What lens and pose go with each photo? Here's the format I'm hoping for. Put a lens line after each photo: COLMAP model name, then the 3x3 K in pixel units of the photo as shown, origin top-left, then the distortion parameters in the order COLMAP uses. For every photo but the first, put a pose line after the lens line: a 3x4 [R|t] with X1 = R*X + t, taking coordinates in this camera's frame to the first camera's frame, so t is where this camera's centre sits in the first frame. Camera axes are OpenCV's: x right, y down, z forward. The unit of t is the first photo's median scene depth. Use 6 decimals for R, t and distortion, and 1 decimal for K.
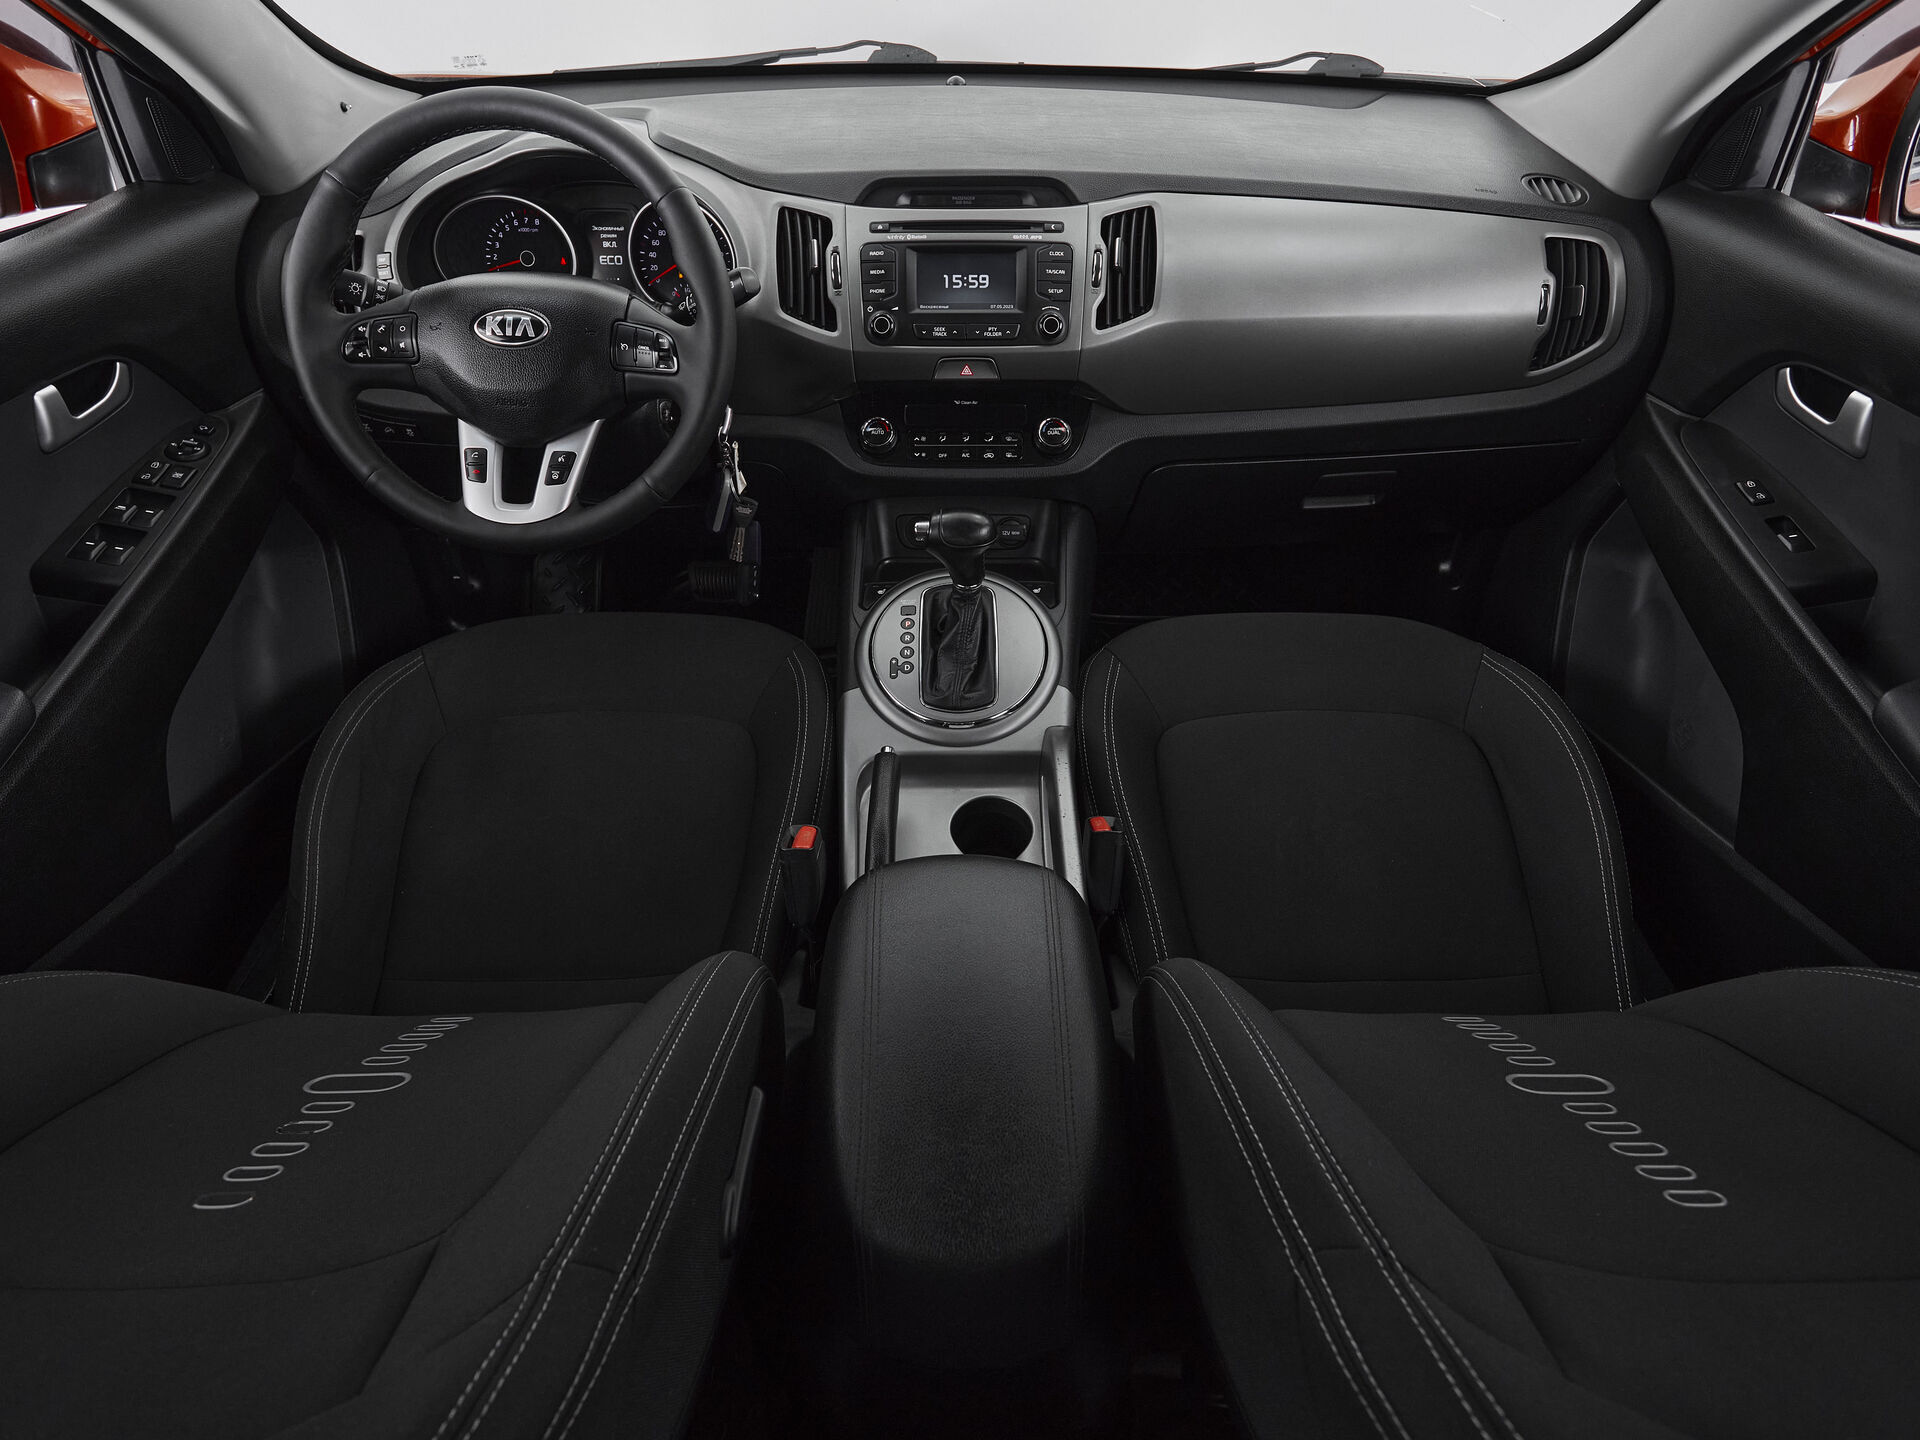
lens RADIAL K [[1047.9, 0, 956.4], [0, 1047.9, 719.2], [0, 0, 1]] dist [0.000798, -0.004683]
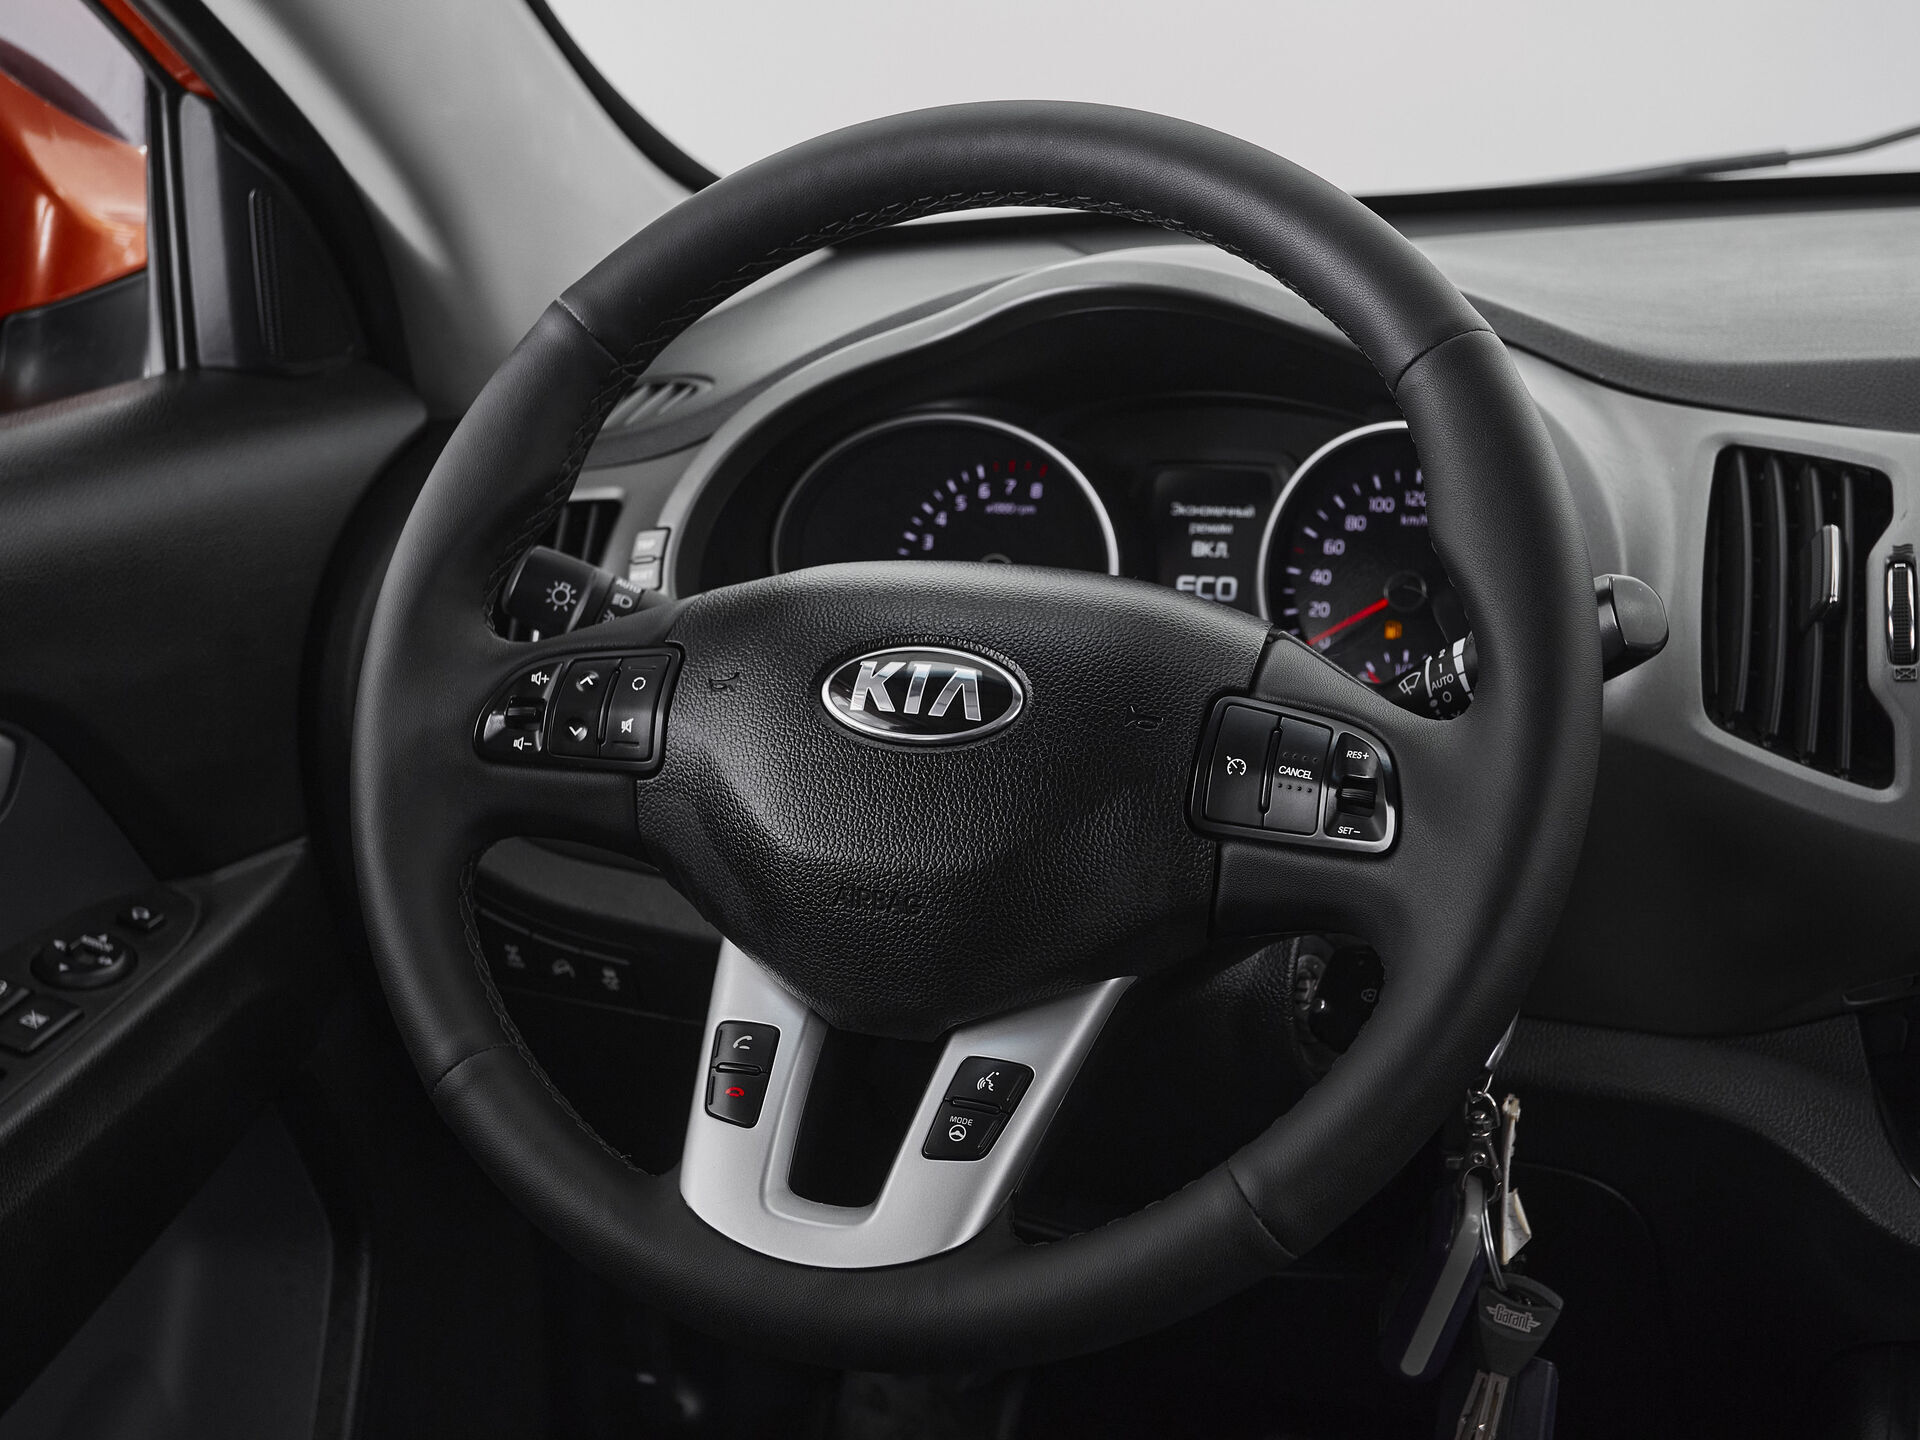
lens RADIAL K [[2469.0, 0, 903.3], [0, 2469.0, 700.3], [0, 0, 1]] dist [0.019068, 0.000000]
pose [[0.924653, 0.047785, -0.377800, -0.108606], [-0.201038, 0.903833, -0.377716, -0.057829], [0.323419, 0.425208, 0.845339, 0.273875]]
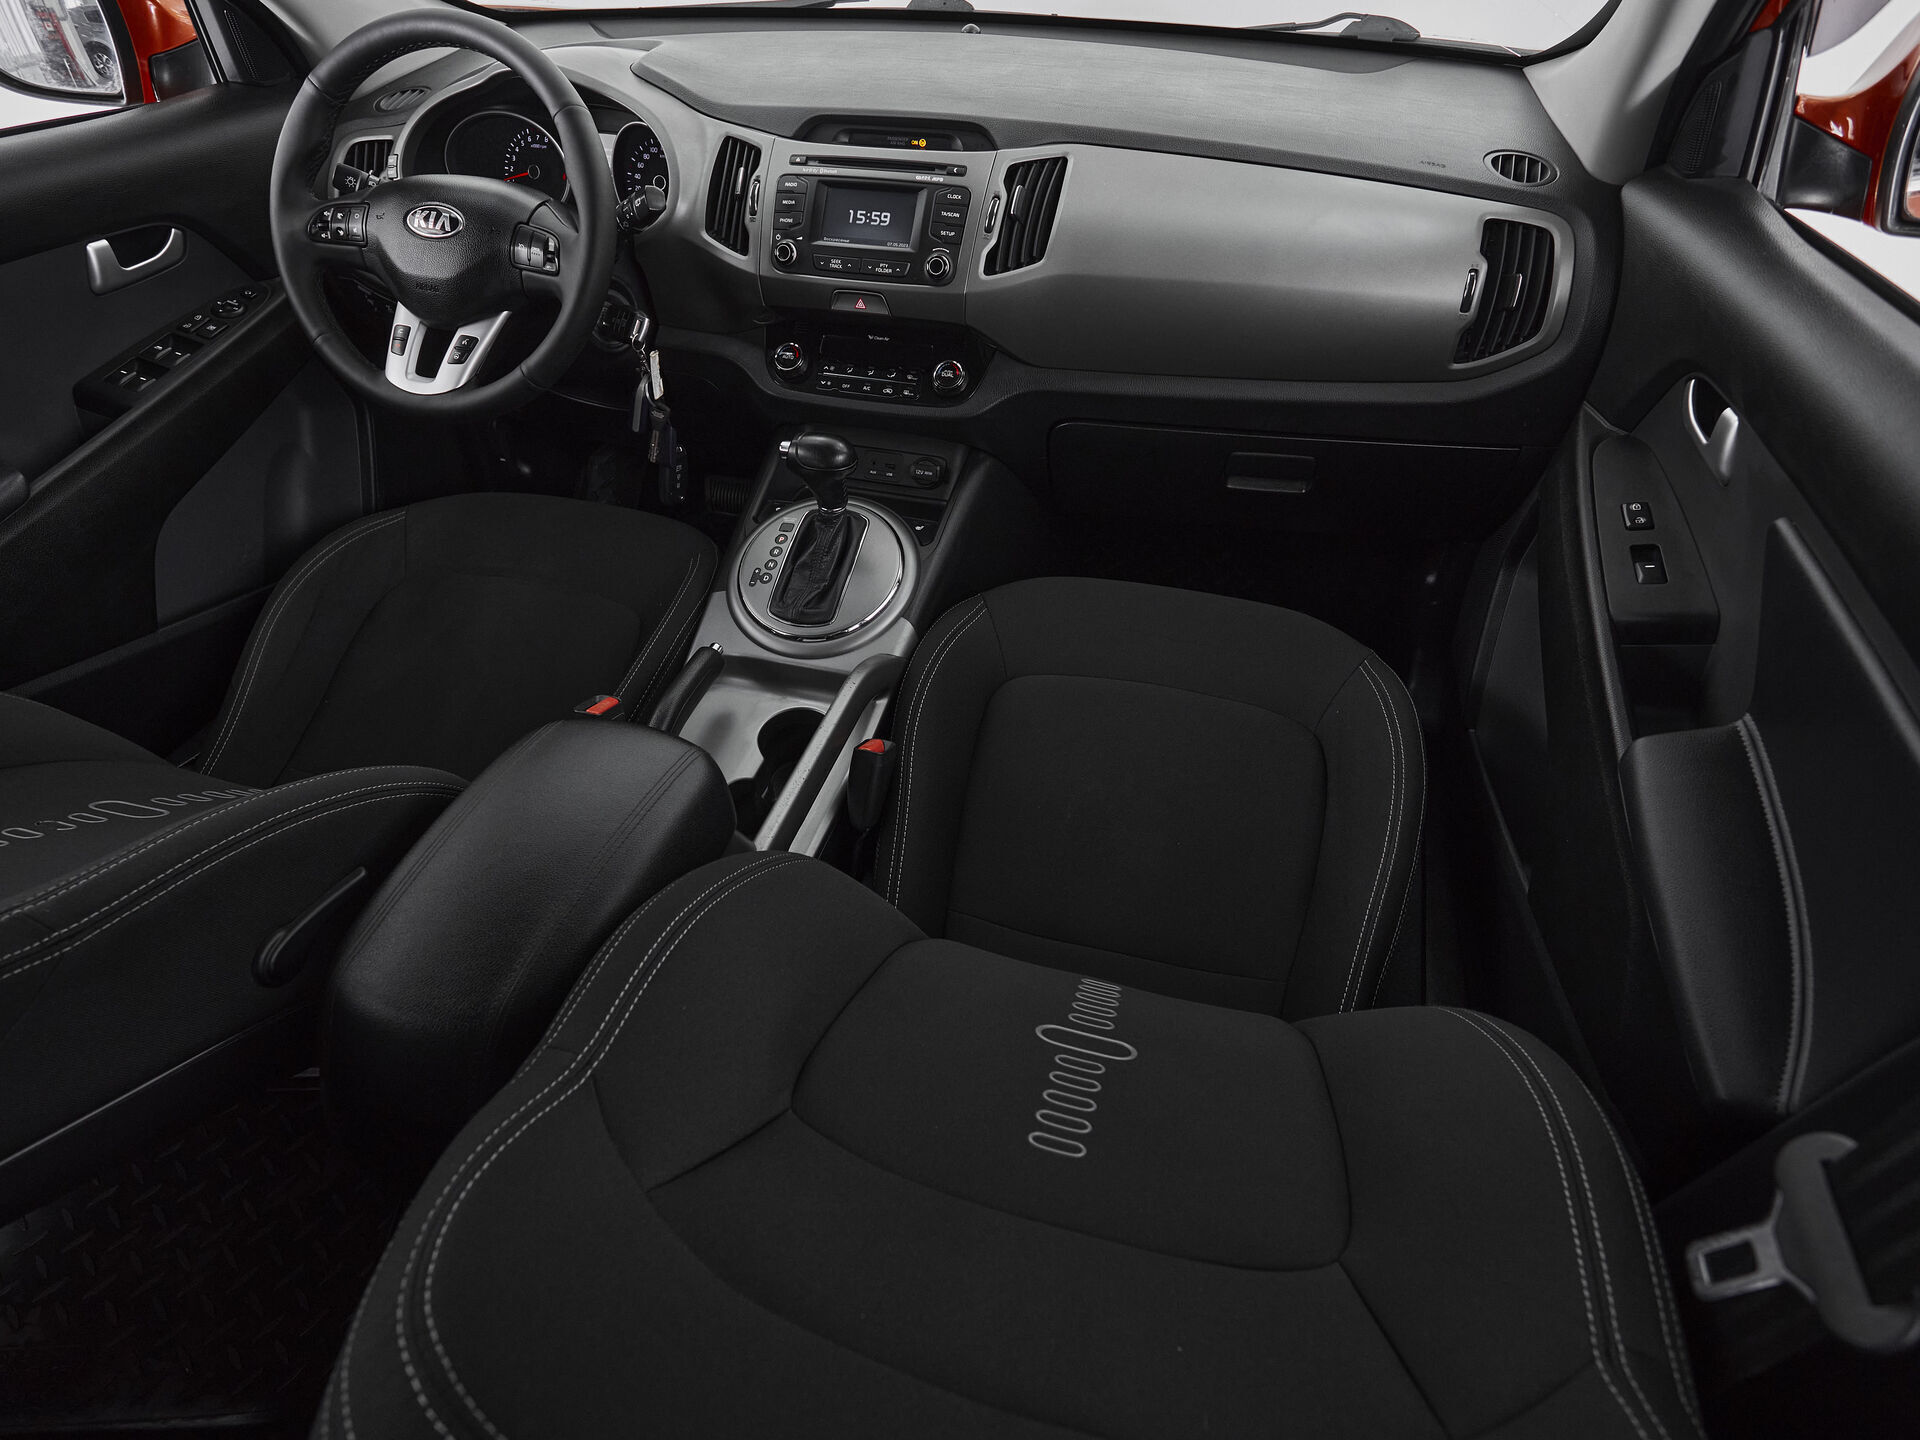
lens RADIAL K [[1047.9, 0, 954.0], [0, 1047.9, 719.8], [0, 0, 1]] dist [0.000798, -0.004683]
pose [[0.962137, 0.175052, -0.208923, 0.393125], [-0.170245, 0.984552, 0.040920, 0.016975], [0.212859, -0.003802, 0.977076, -0.002257]]
